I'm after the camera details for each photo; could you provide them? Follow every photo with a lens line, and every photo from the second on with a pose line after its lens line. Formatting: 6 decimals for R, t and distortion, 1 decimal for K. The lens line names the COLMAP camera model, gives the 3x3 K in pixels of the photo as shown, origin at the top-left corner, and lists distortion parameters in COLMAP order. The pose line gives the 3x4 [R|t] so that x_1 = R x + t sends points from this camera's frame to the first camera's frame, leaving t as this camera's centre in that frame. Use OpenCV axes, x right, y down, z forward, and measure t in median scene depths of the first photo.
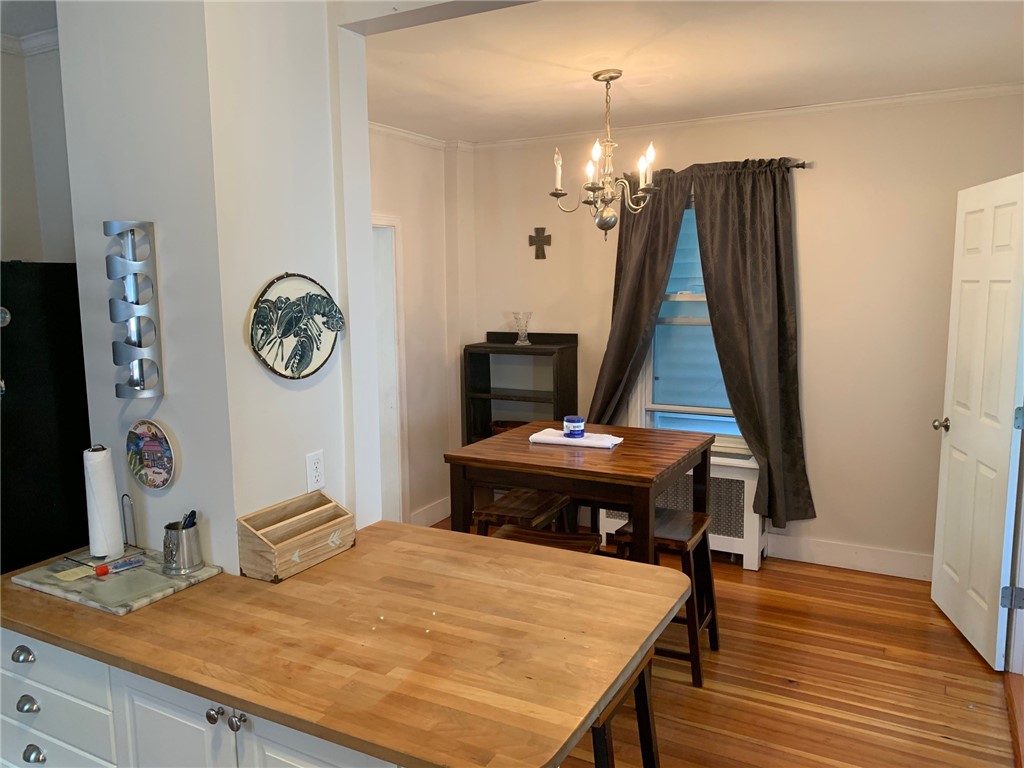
lens RADIAL K [[785.1, 0, 512.0], [0, 785.1, 384.0], [0, 0, 1]] dist [-0.002466, -0.009068]
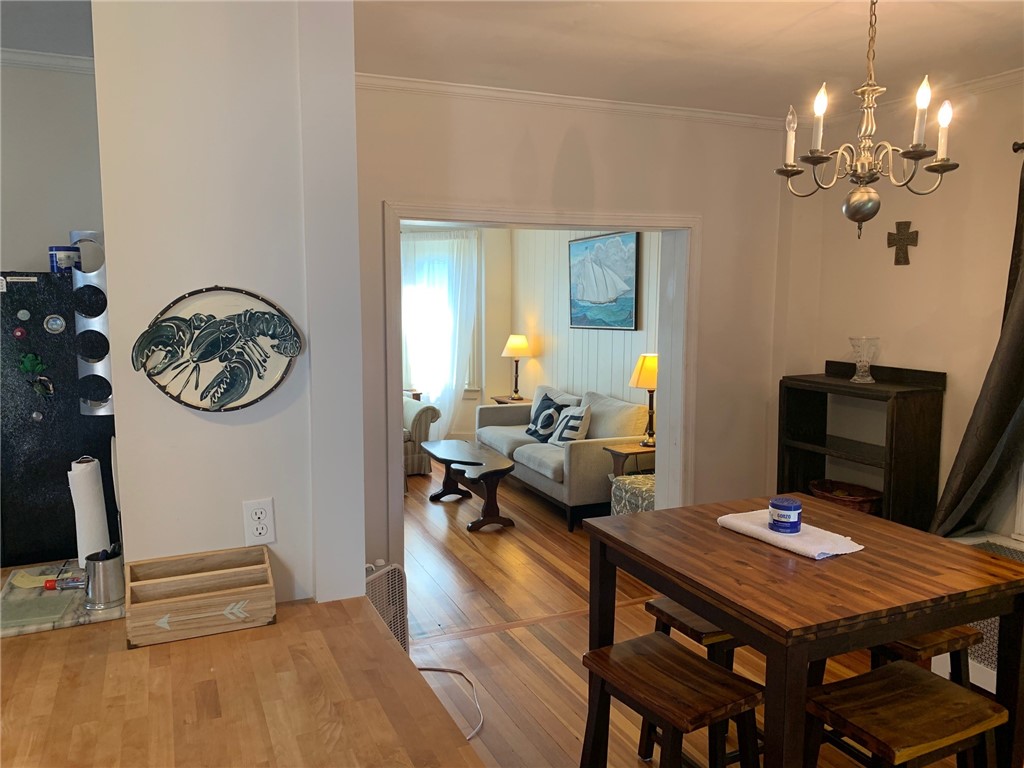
lens RADIAL K [[799.9, 0, 512.5], [0, 799.9, 369.6], [0, 0, 1]] dist [-0.000037, 0.003138]
pose [[0.791513, 0.076611, -0.606332, 0.479933], [-0.092241, 0.995722, 0.005399, -0.082366], [0.604152, 0.051655, 0.795193, 0.489005]]
